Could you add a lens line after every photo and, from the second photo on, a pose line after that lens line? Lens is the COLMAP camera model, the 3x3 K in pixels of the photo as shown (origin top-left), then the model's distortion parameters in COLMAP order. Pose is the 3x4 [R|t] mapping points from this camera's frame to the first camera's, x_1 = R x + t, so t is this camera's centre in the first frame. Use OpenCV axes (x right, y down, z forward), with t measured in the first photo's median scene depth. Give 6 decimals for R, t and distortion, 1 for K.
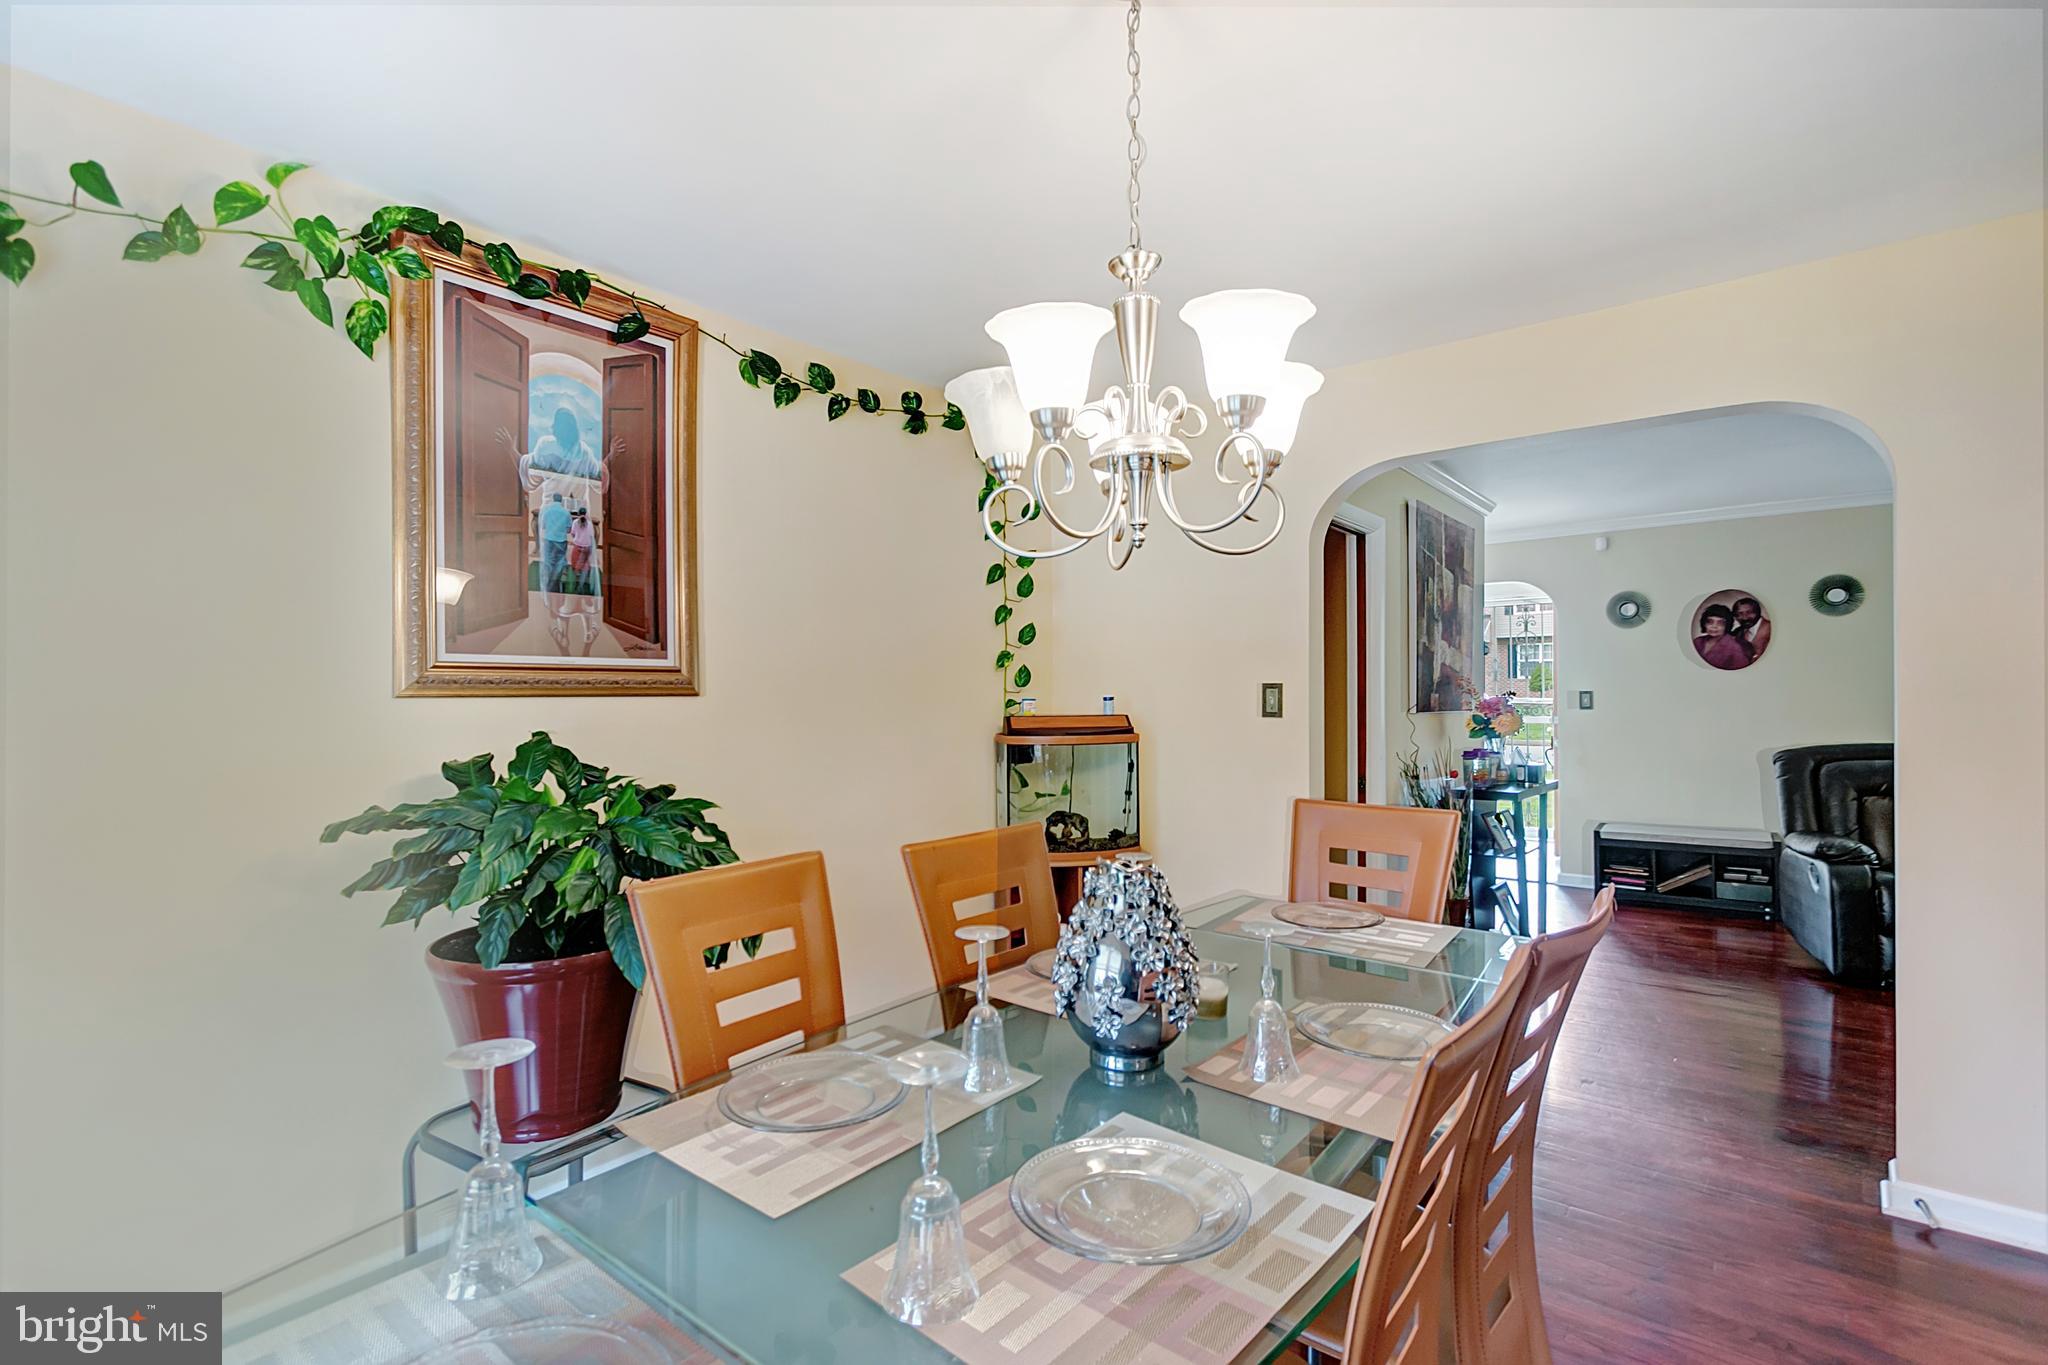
lens RADIAL K [[942.0, 0, 1024.0], [0, 942.0, 682.5], [0, 0, 1]] dist [-0.000257, -0.000647]
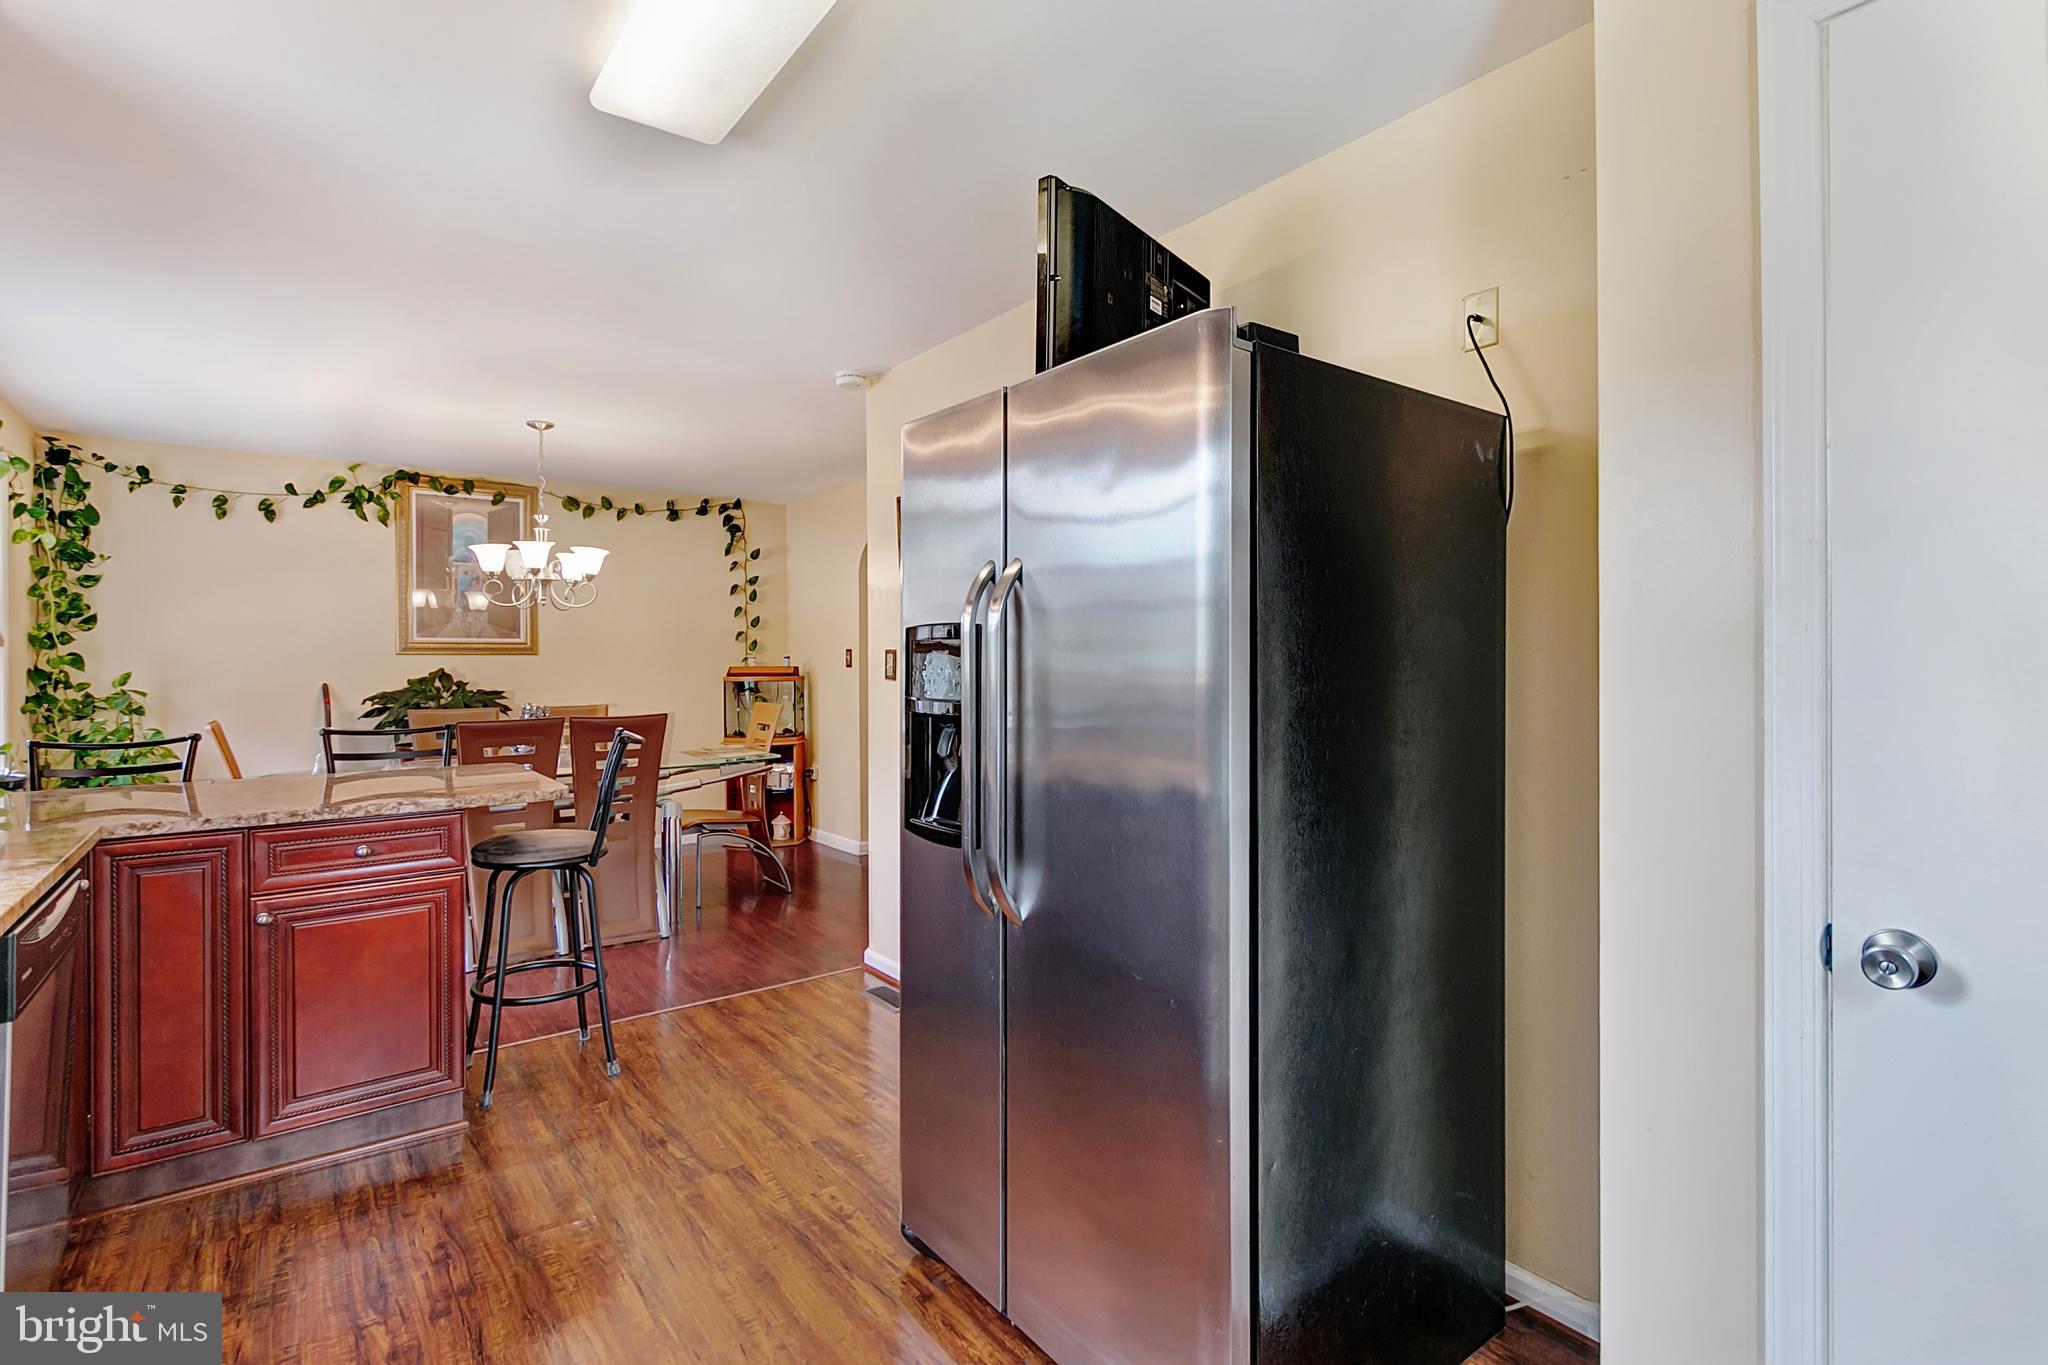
lens RADIAL K [[960.9, 0, 1026.5], [0, 960.9, 652.2], [0, 0, 1]] dist [0.000975, 0.000311]
pose [[0.970013, 0.003412, -0.243027, 1.277447], [-0.001609, 0.999970, 0.007617, -0.010640], [0.243046, -0.006998, 0.969990, -0.892843]]
